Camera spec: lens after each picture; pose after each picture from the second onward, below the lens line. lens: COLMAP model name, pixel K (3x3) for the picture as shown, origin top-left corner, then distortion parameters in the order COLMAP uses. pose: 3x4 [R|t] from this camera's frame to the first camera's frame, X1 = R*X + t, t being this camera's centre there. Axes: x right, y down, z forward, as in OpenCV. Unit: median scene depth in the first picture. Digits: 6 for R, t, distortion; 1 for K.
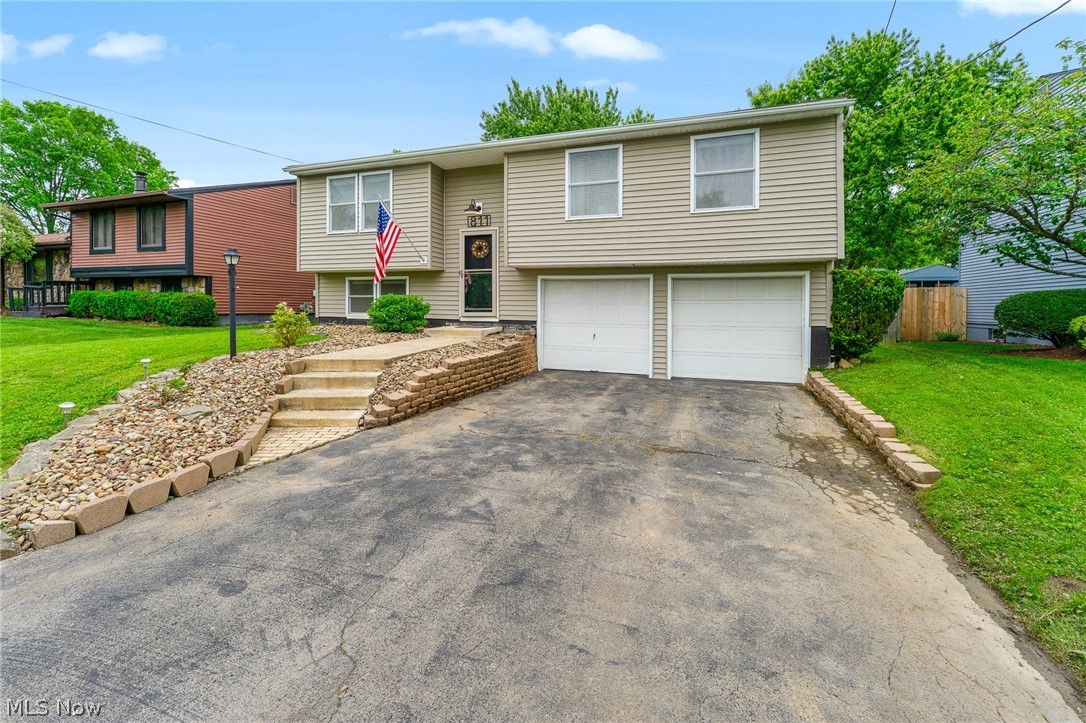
lens RADIAL K [[457.6, 0, 543.1], [0, 457.6, 304.7], [0, 0, 1]] dist [-0.000516, -0.000153]
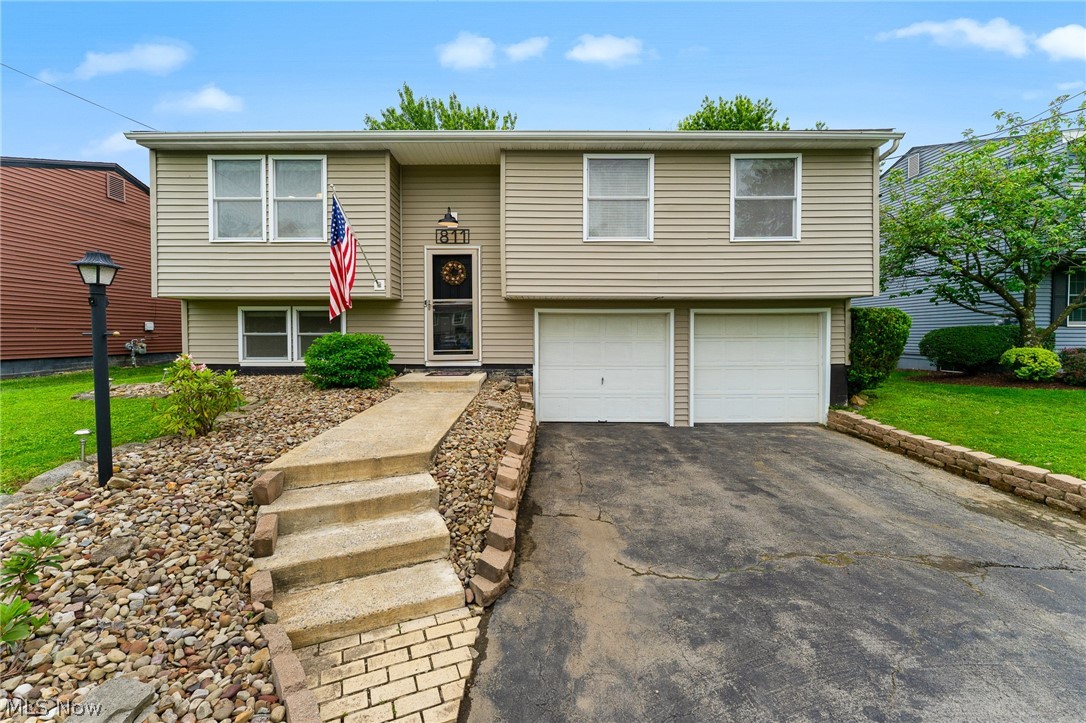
lens RADIAL K [[433.4, 0, 542.4], [0, 433.4, 338.6], [0, 0, 1]] dist [-0.001286, -0.000324]
pose [[0.943412, -0.012383, 0.331392, -0.252324], [0.006989, 0.999823, 0.017464, -0.023376], [-0.331549, -0.014160, 0.943332, 0.269319]]
